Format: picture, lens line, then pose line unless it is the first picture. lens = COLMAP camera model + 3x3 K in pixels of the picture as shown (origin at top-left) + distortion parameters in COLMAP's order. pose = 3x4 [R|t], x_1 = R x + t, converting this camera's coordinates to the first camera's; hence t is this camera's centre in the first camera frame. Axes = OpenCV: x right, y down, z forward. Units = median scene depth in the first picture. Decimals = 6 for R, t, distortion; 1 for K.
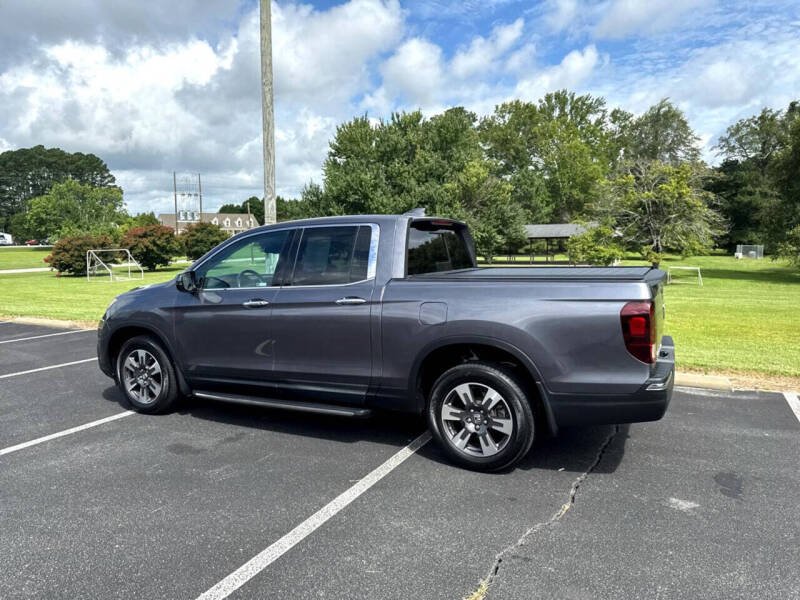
lens RADIAL K [[562.5, 0, 408.3], [0, 562.5, 319.6], [0, 0, 1]] dist [0.037976, -0.052951]
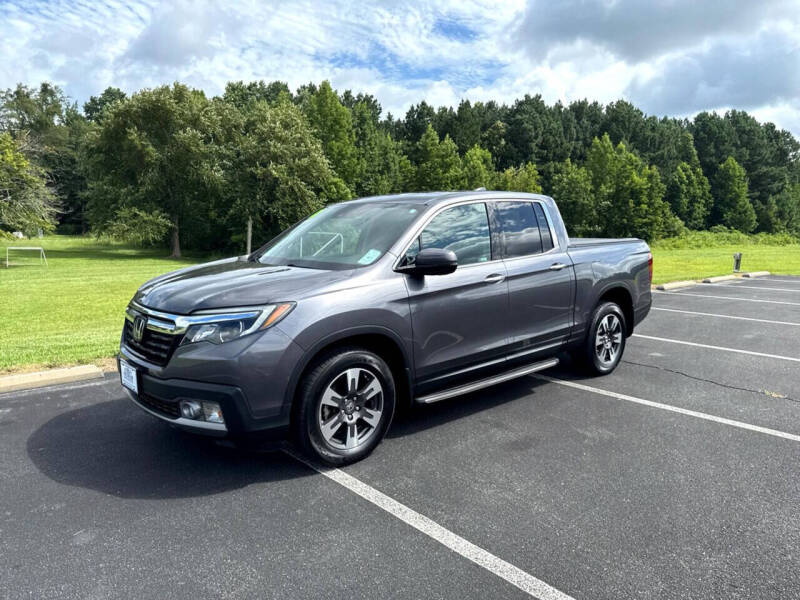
lens RADIAL K [[566.5, 0, 404.9], [0, 566.5, 303.4], [0, 0, 1]] dist [0.025602, -0.026968]
pose [[0.368770, -0.118966, 0.921876, -0.110547], [0.113236, 0.990139, 0.082479, -0.007629], [-0.922598, 0.073974, 0.378604, 0.070690]]
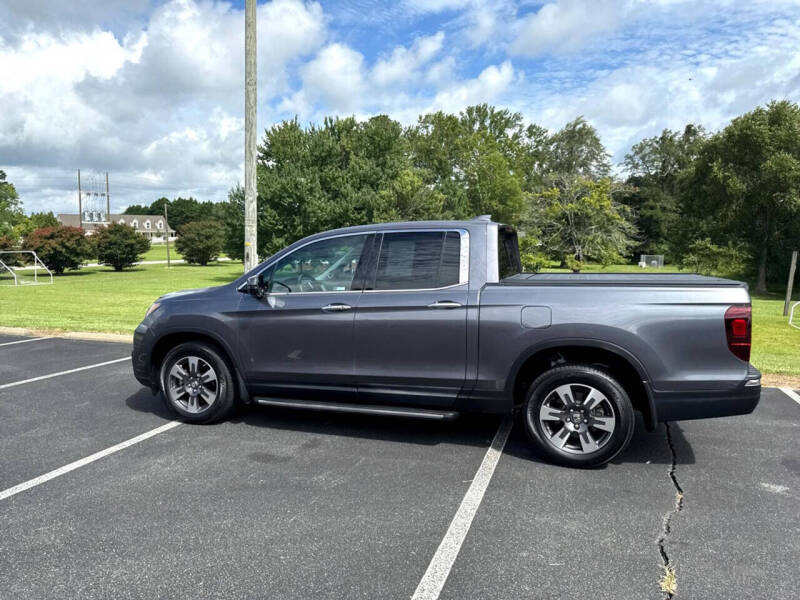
lens RADIAL K [[562.5, 0, 408.3], [0, 562.5, 319.6], [0, 0, 1]] dist [0.037976, -0.052951]
pose [[0.989308, -0.003796, 0.145794, -0.026130], [0.005416, 0.999928, -0.010713, 0.000285], [-0.145743, 0.011388, 0.989257, 0.000521]]
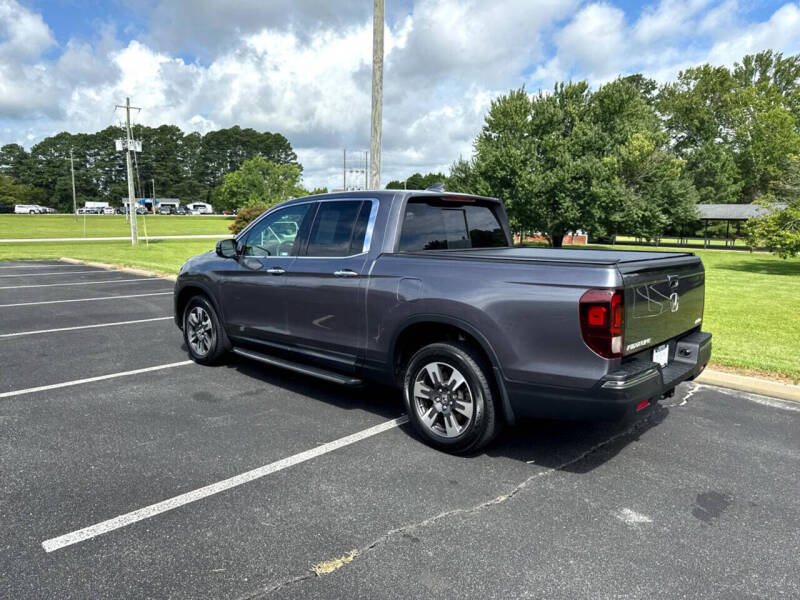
lens RADIAL K [[560.1, 0, 405.2], [0, 560.1, 314.0], [0, 0, 1]] dist [0.048667, -0.063245]
pose [[0.958898, 0.071923, -0.274483, 0.024318], [-0.063222, 0.997180, 0.040429, -0.000560], [0.276617, -0.021414, 0.960742, 0.003091]]
